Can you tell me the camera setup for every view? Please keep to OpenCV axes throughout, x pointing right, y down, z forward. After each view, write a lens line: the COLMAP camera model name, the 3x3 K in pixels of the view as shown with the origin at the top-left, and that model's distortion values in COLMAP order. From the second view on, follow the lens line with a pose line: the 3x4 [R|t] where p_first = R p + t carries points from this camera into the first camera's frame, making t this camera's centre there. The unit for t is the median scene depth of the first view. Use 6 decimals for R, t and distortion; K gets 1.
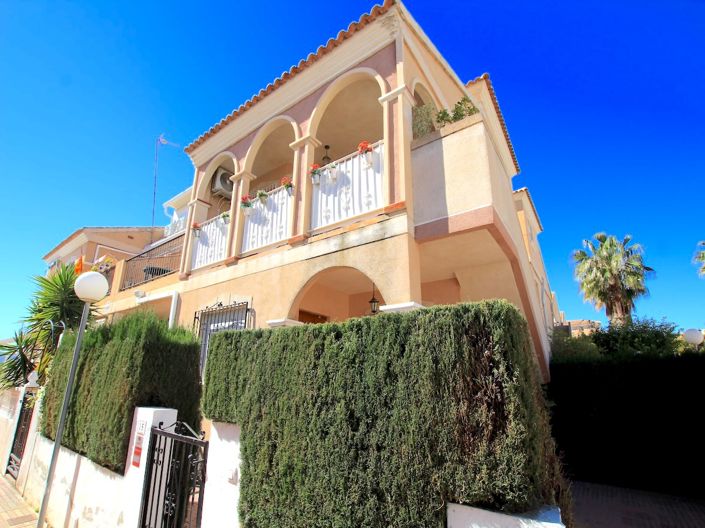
lens RADIAL K [[323.0, 0, 351.7], [0, 323.0, 279.7], [0, 0, 1]] dist [-0.027011, 0.000857]
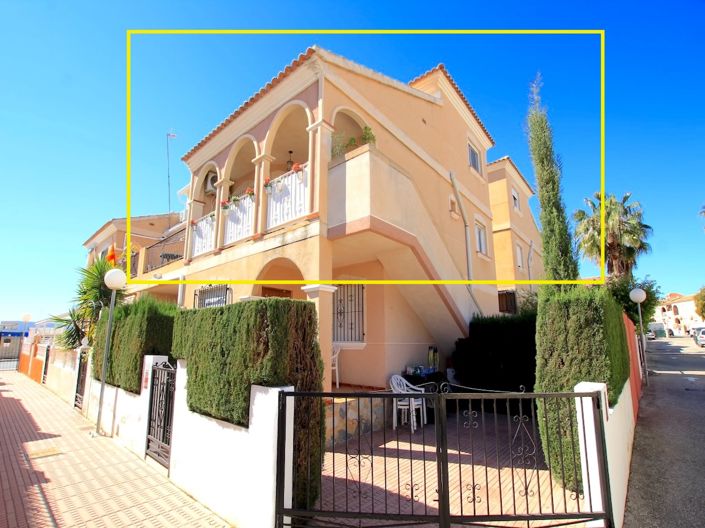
lens RADIAL K [[324.2, 0, 353.7], [0, 324.2, 267.3], [0, 0, 1]] dist [-0.031787, 0.001812]
pose [[0.996373, -0.037433, -0.076421, 0.331192], [0.043141, 0.996290, 0.074459, -0.079413], [0.073350, -0.077486, 0.994292, -0.322703]]
